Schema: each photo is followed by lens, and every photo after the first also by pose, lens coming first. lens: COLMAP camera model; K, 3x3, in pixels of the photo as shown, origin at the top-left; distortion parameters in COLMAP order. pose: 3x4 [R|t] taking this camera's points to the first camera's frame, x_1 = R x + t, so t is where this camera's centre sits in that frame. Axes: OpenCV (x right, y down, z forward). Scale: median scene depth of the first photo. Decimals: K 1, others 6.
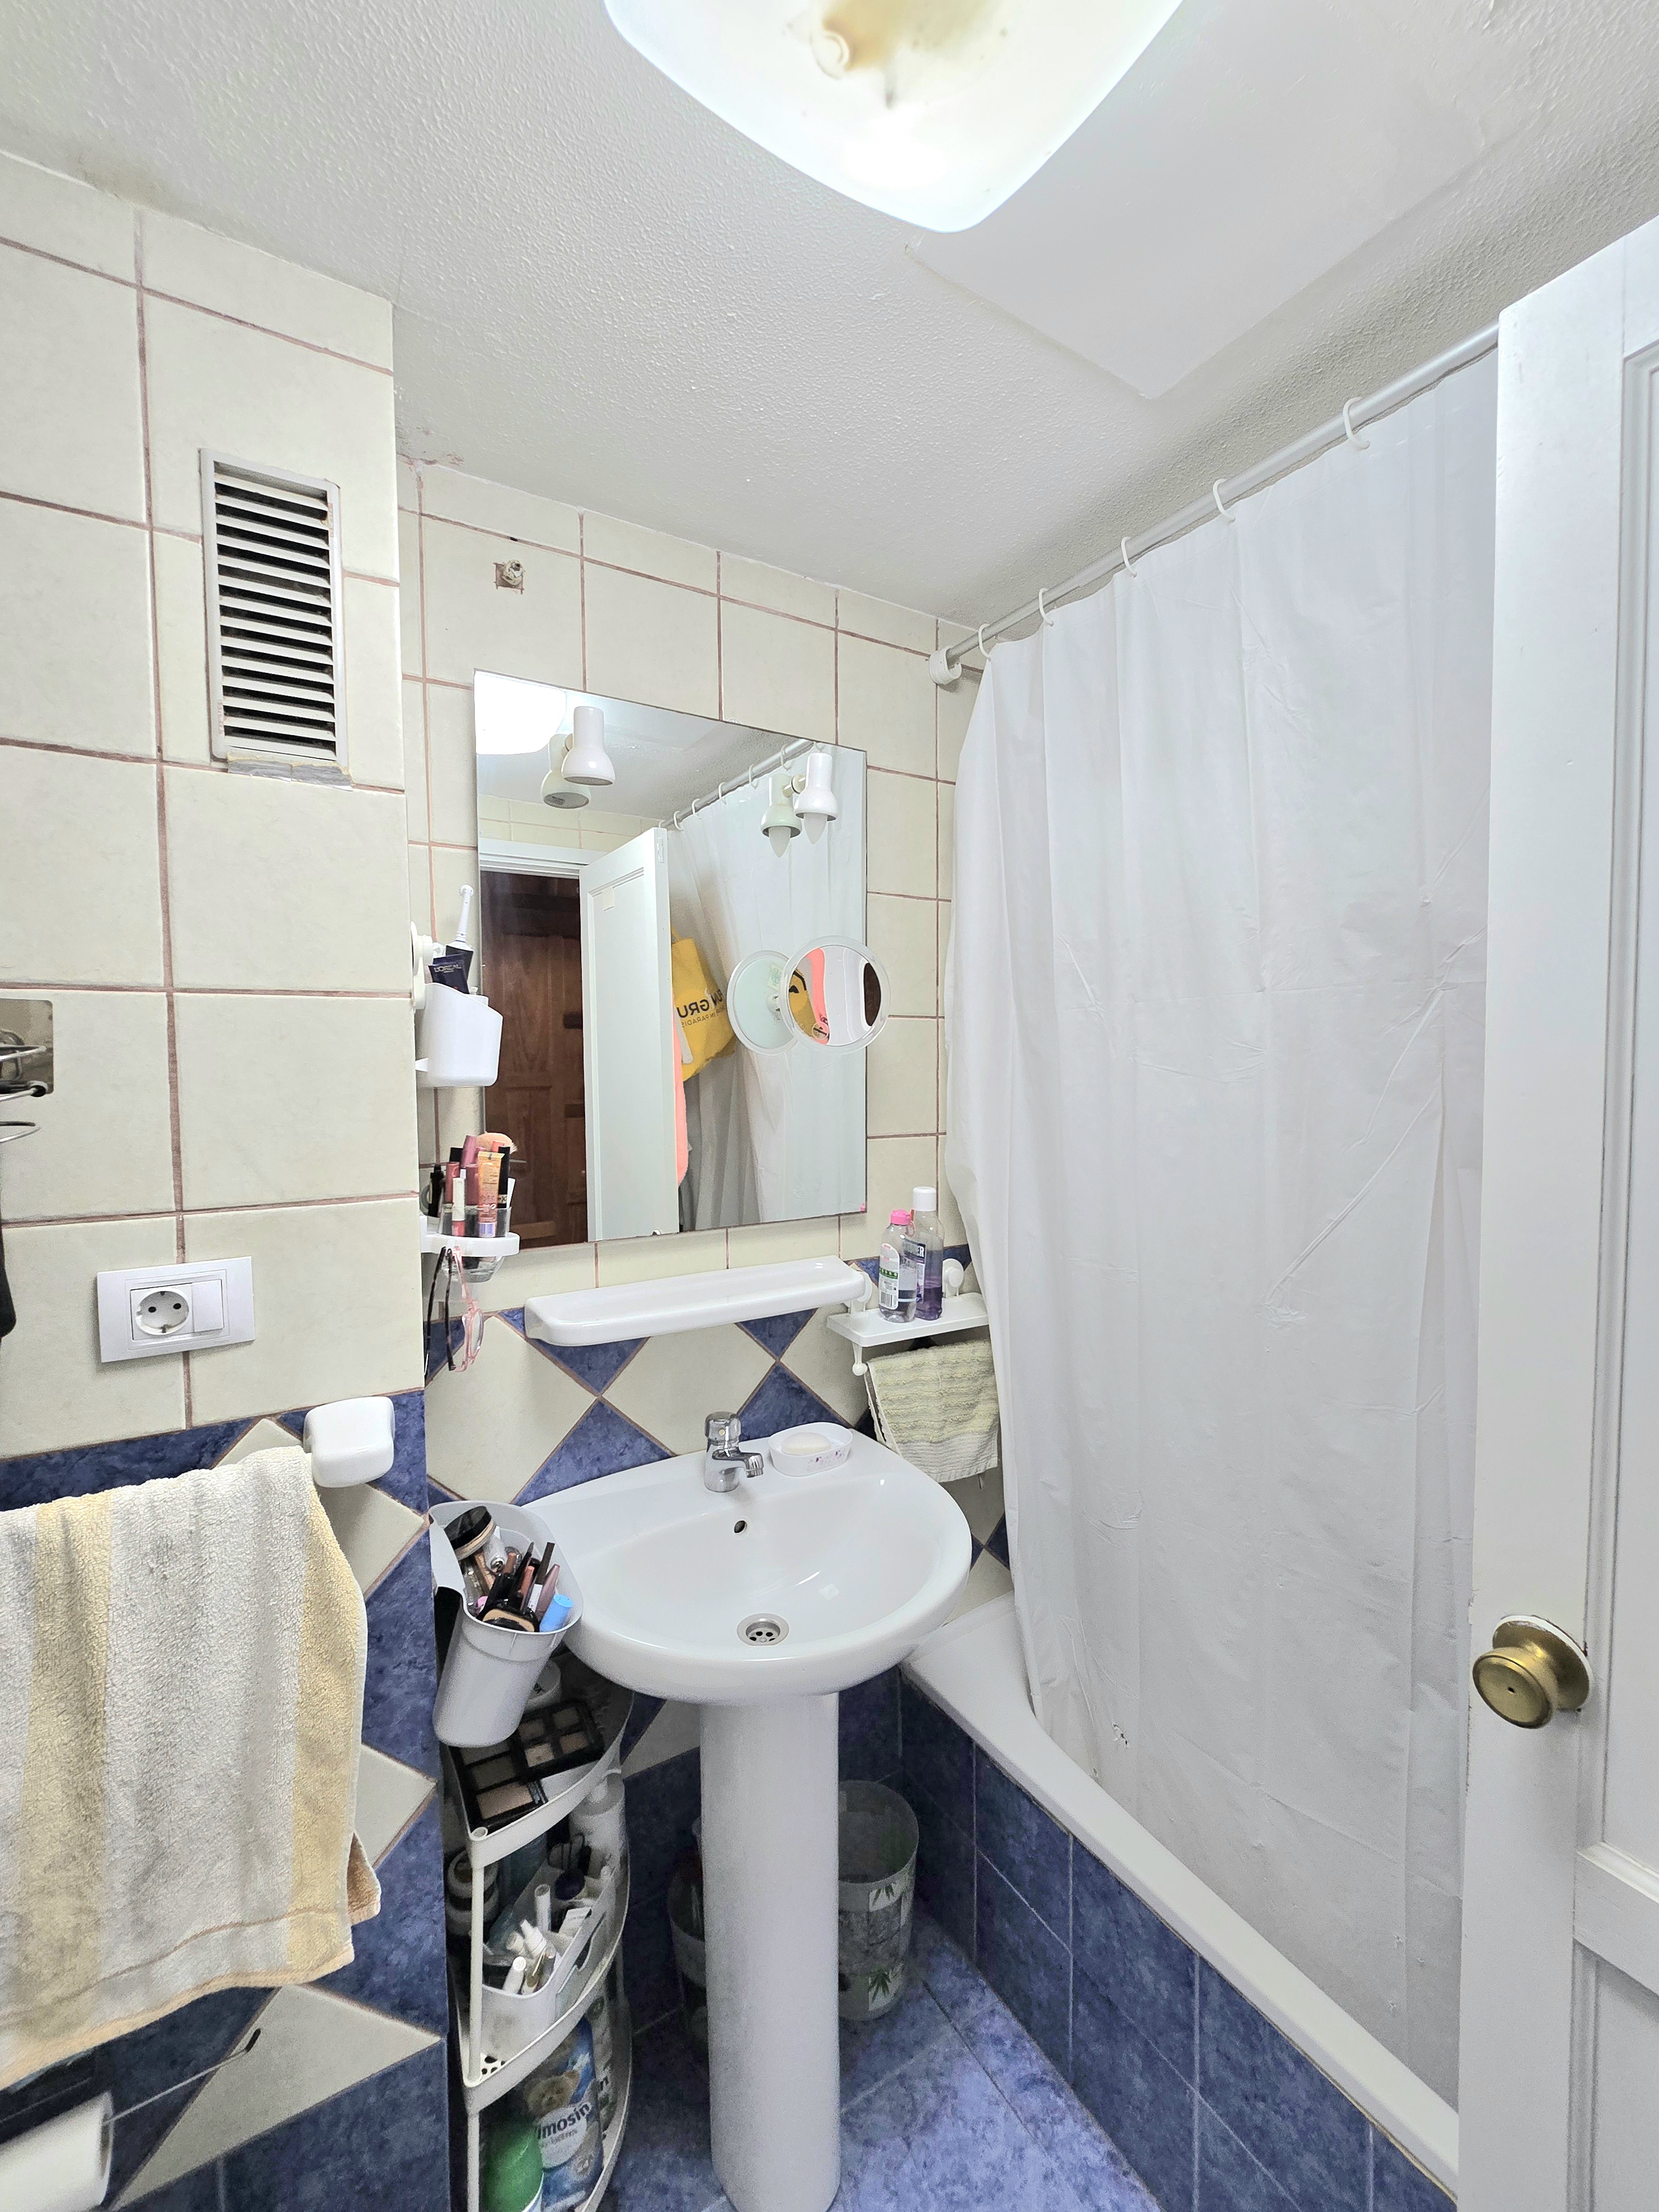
lens RADIAL K [[907.4, 0, 829.5], [0, 907.4, 1106.0], [0, 0, 1]] dist [-0.001510, -0.000144]
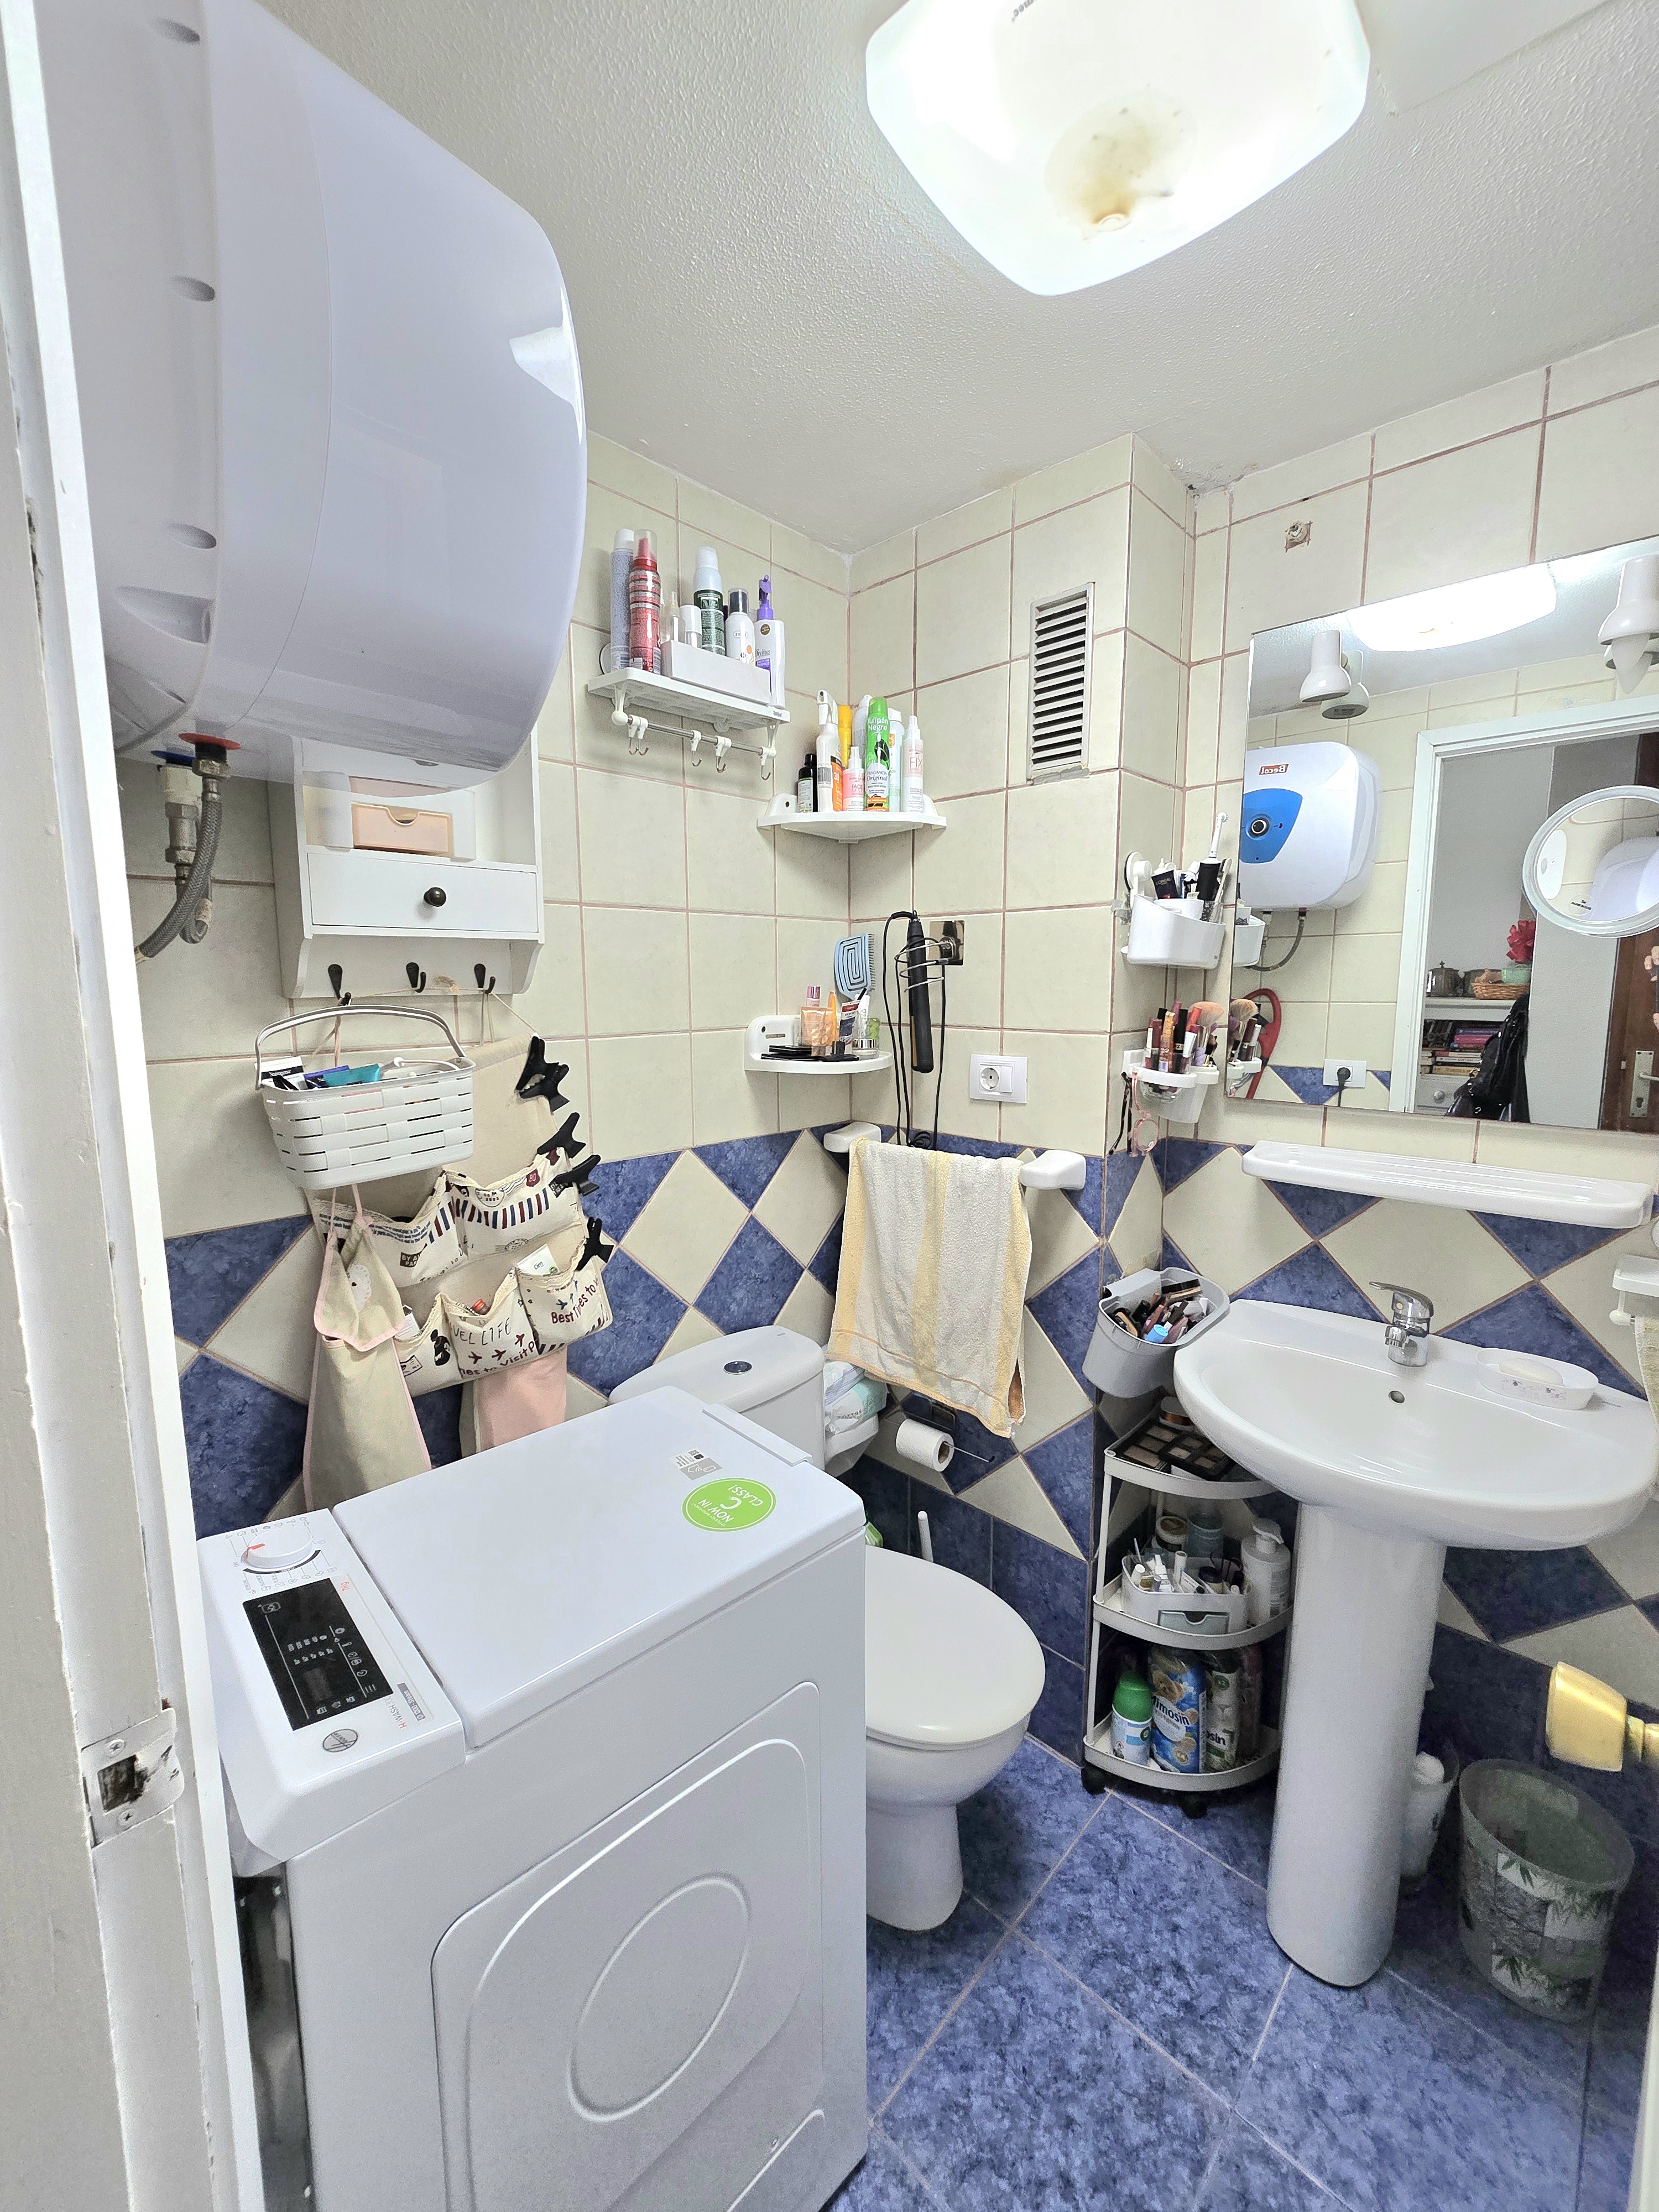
lens RADIAL K [[907.4, 0, 829.5], [0, 907.4, 1106.0], [0, 0, 1]] dist [-0.001510, -0.000144]
pose [[0.260589, 0.144064, -0.954641, 0.972885], [-0.048777, 0.989506, 0.136011, 0.033455], [0.964217, 0.011122, 0.264881, 0.133614]]
